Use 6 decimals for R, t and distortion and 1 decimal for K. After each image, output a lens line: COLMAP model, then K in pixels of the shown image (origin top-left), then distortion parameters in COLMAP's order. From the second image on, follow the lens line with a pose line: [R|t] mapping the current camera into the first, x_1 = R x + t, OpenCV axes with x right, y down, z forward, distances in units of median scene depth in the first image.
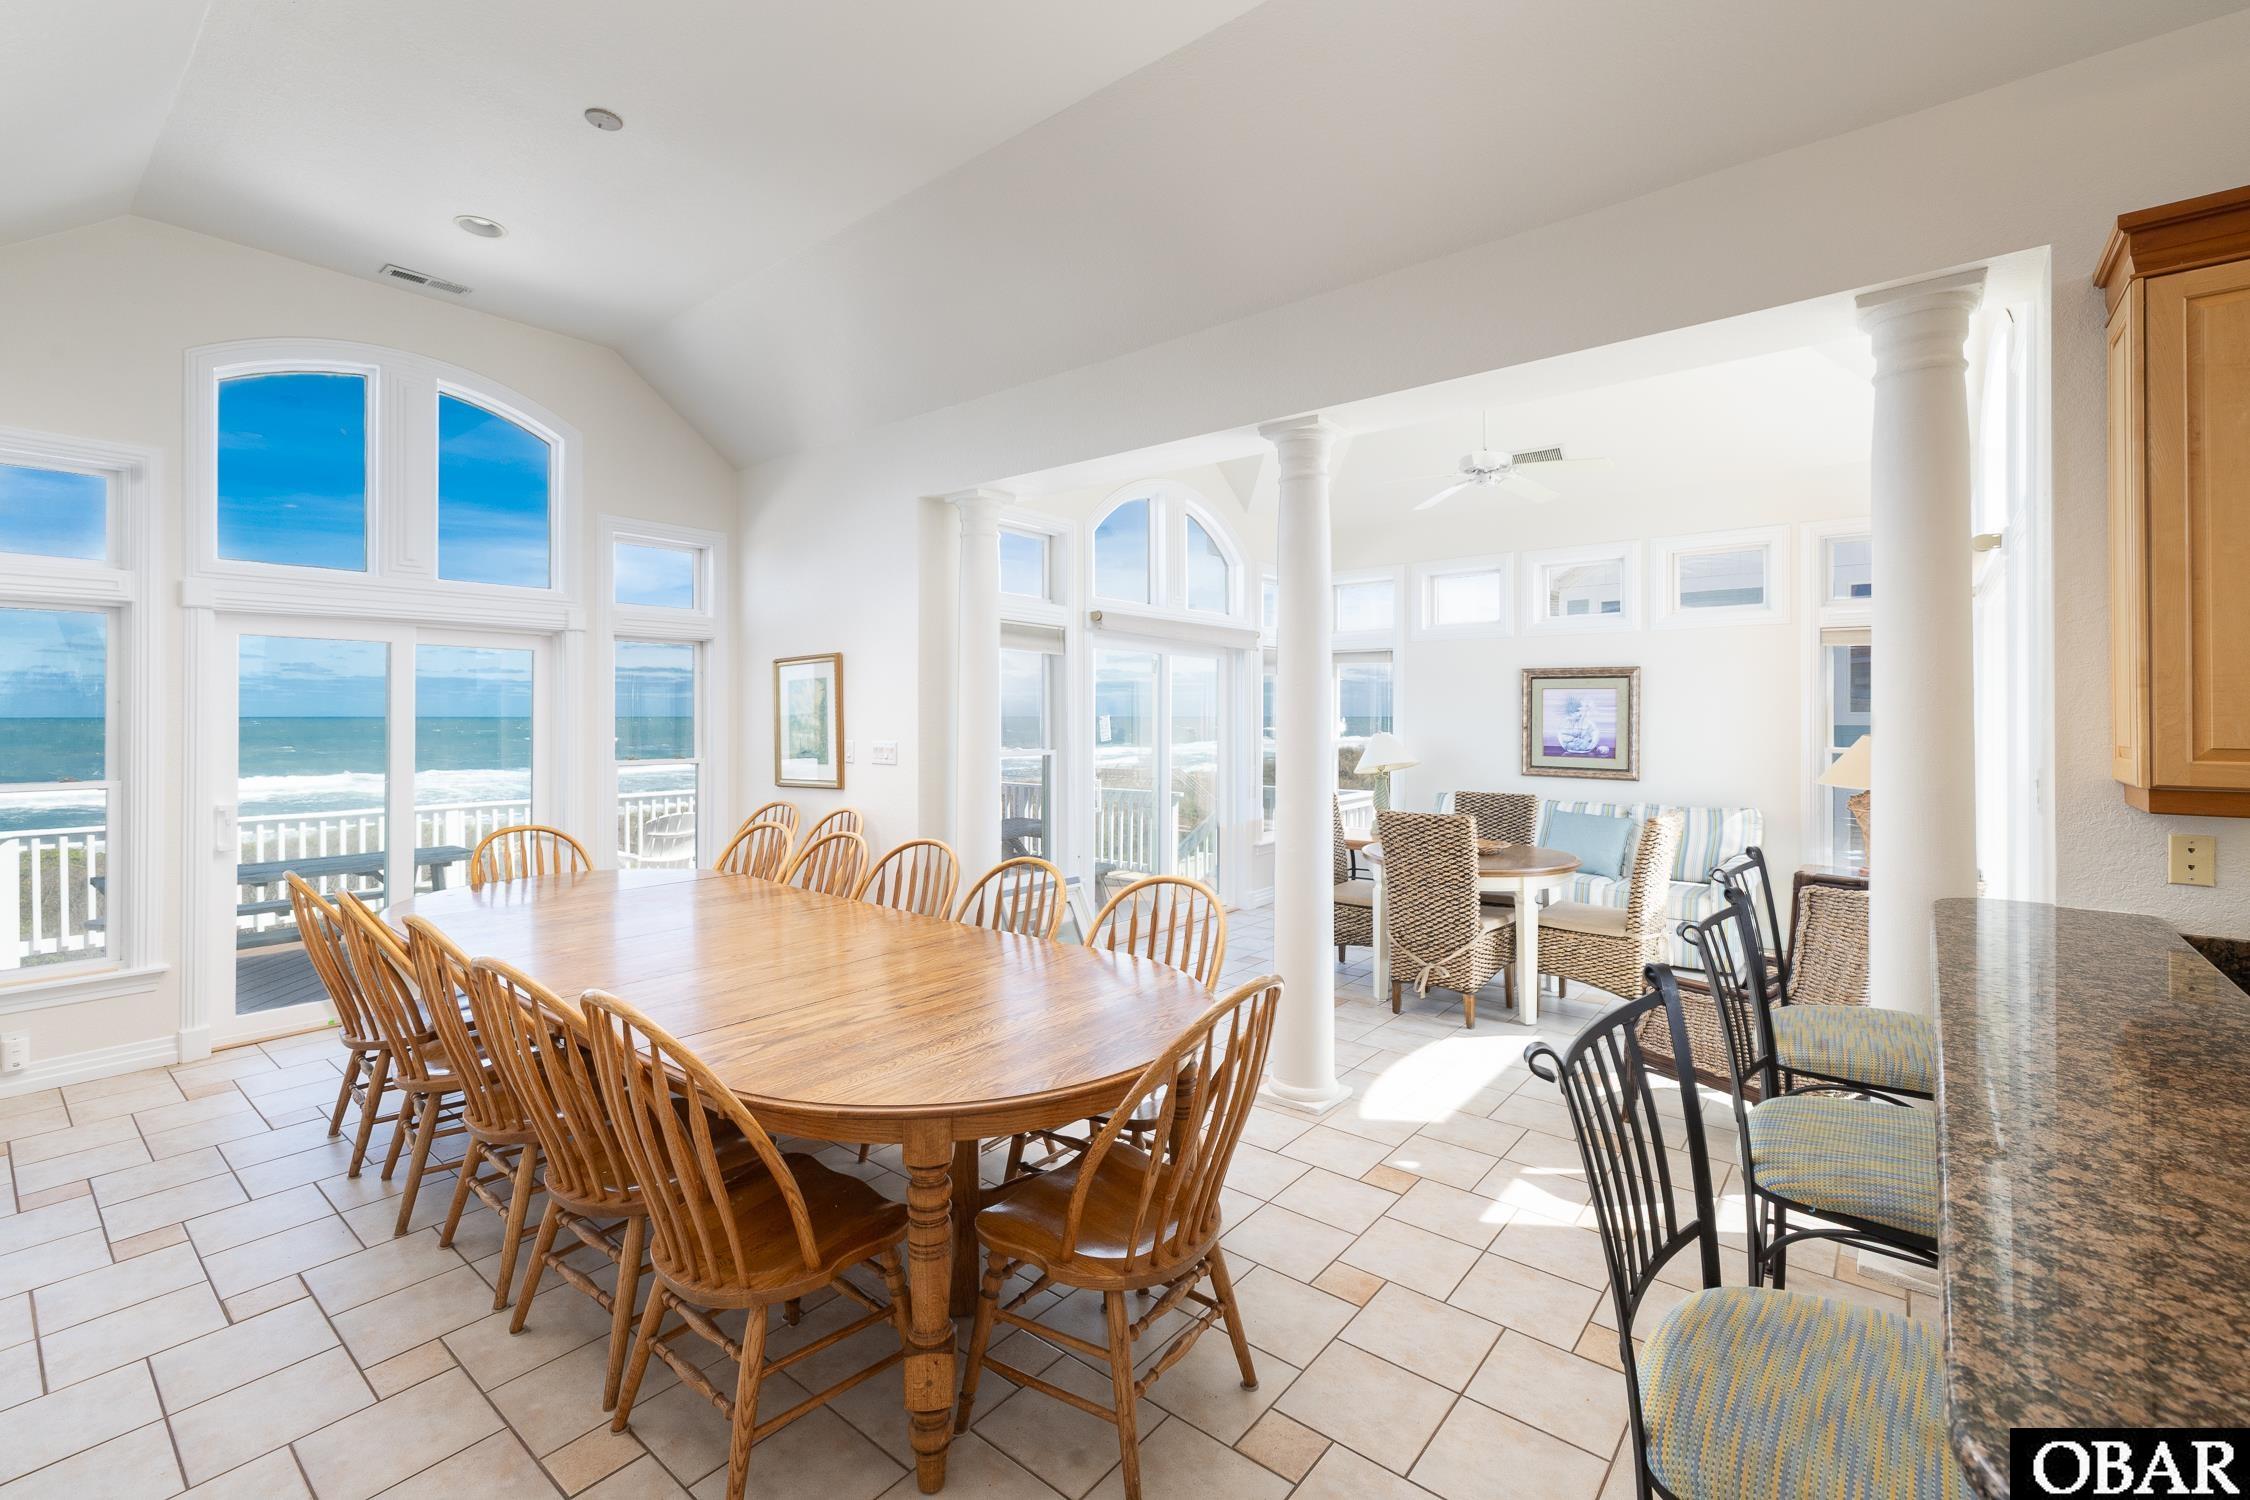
lens RADIAL K [[968.2, 0, 1123.0], [0, 968.2, 708.3], [0, 0, 1]] dist [0.000791, 0.000394]
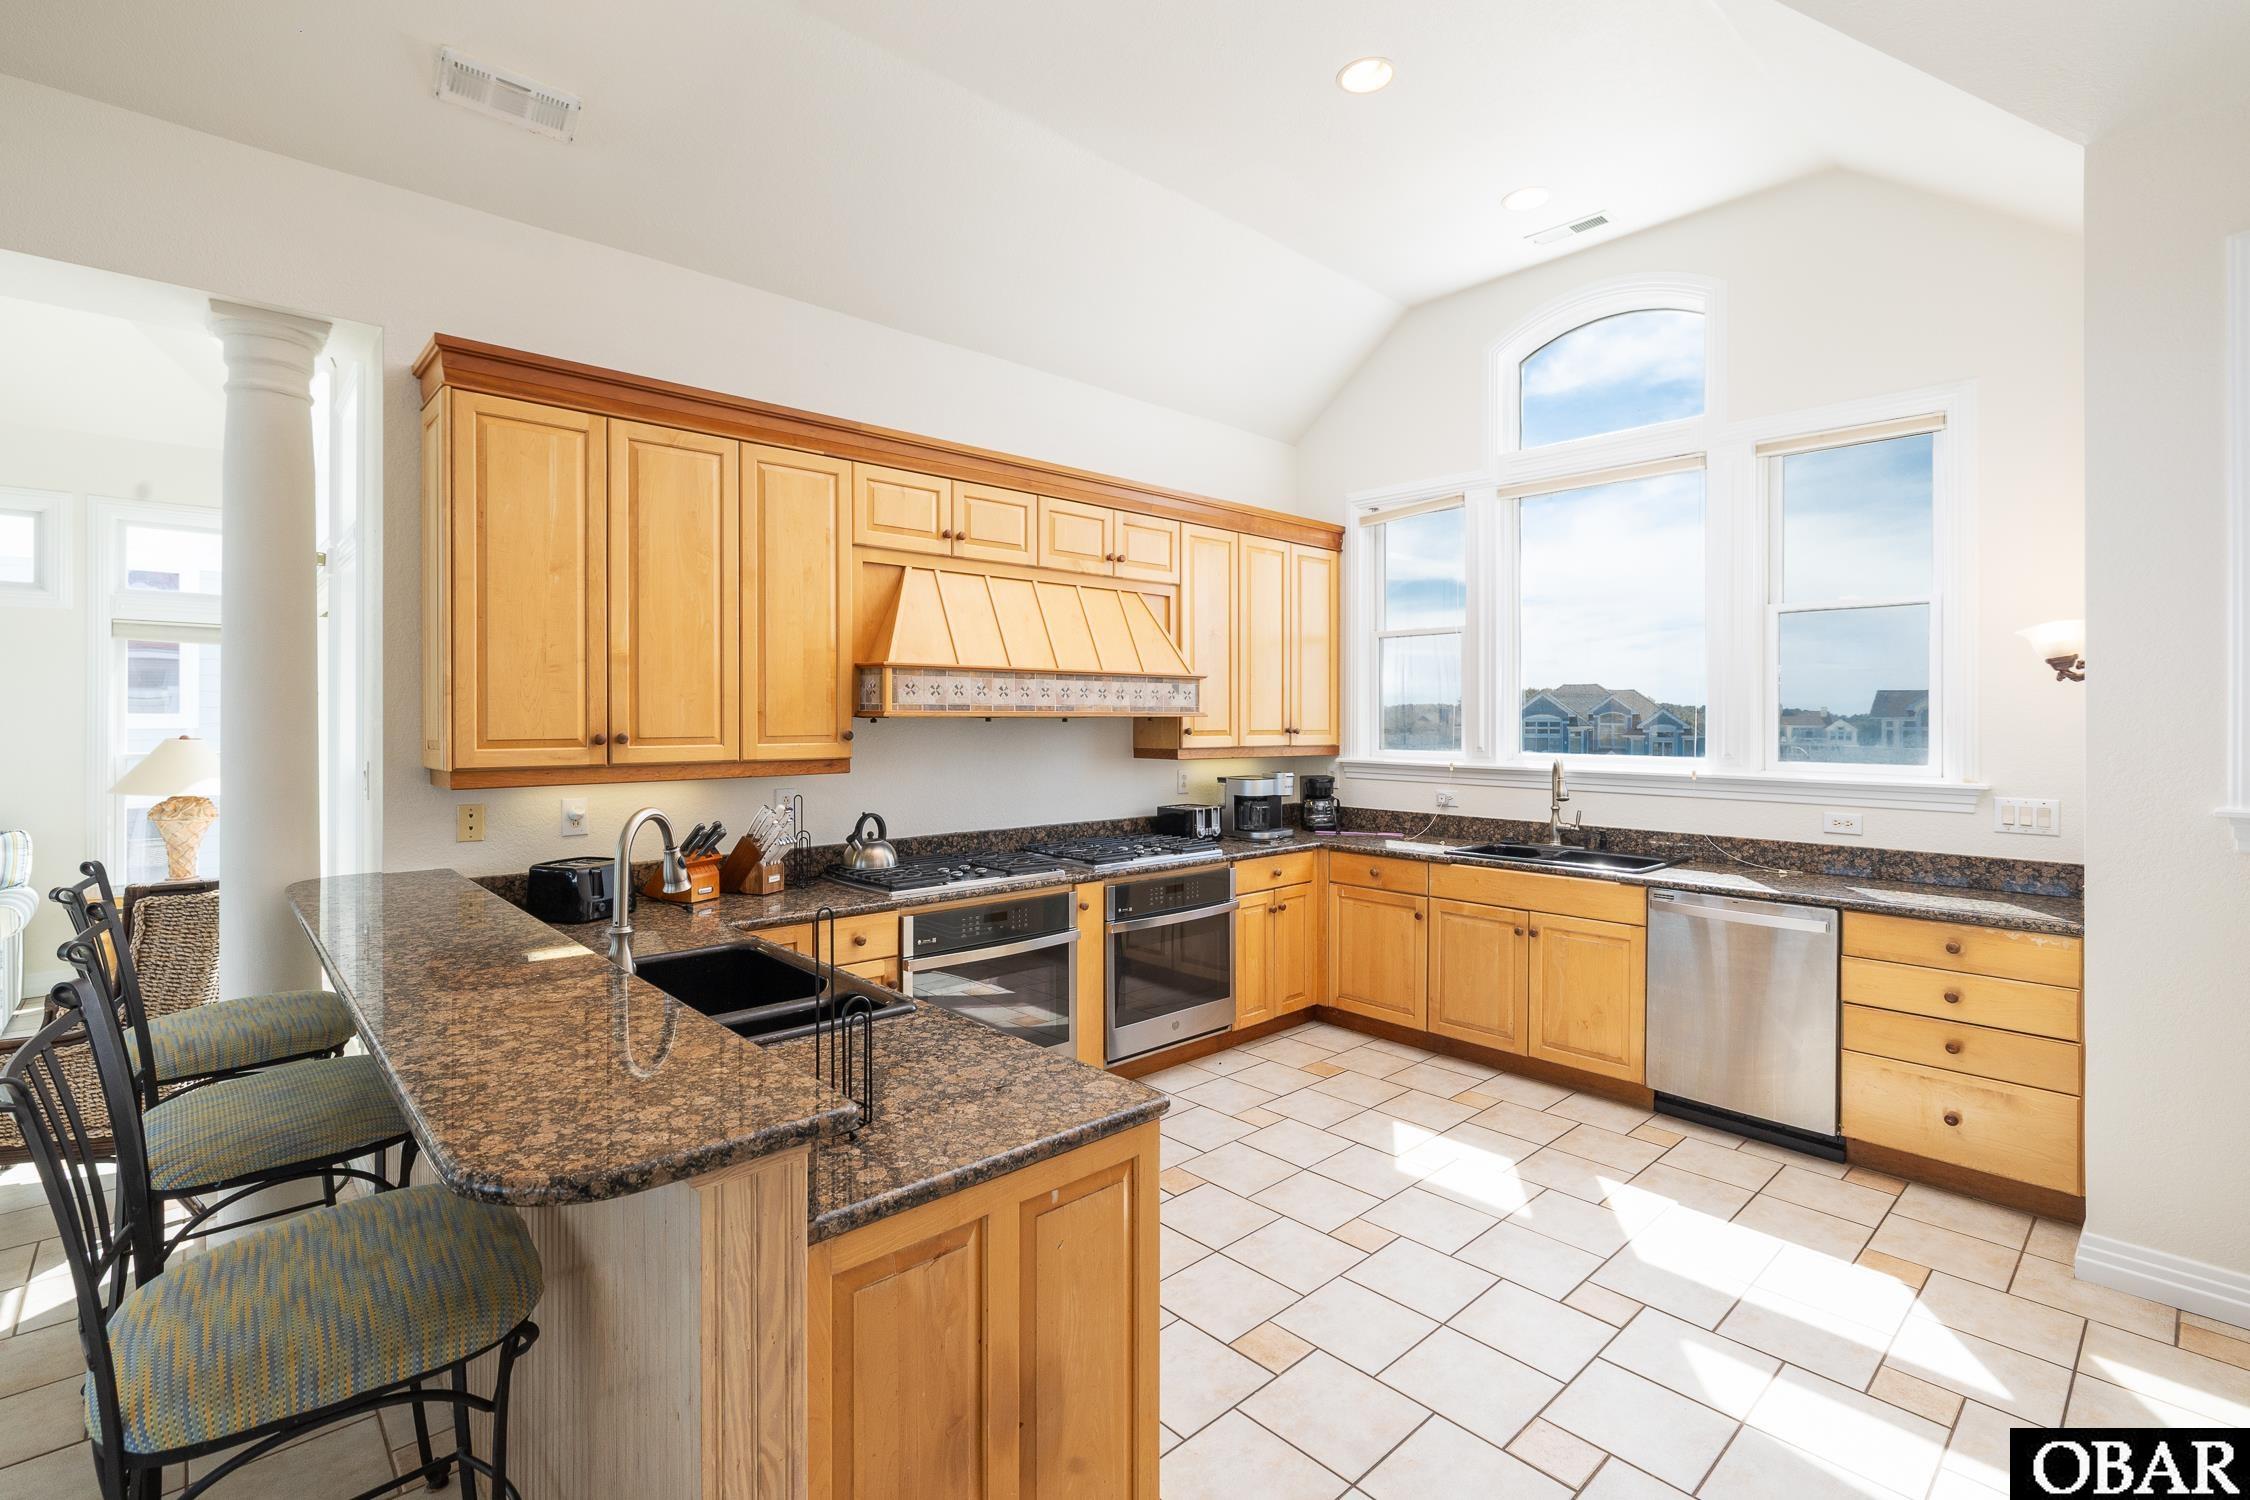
lens RADIAL K [[1029.6, 0, 1123.5], [0, 1029.6, 716.4], [0, 0, 1]] dist [0.000352, 0.000068]
pose [[0.131924, -0.000408, 0.991260, -0.219998], [-0.005961, 0.999982, 0.001205, 0.000707], [-0.991242, -0.006068, 0.131919, -0.099985]]
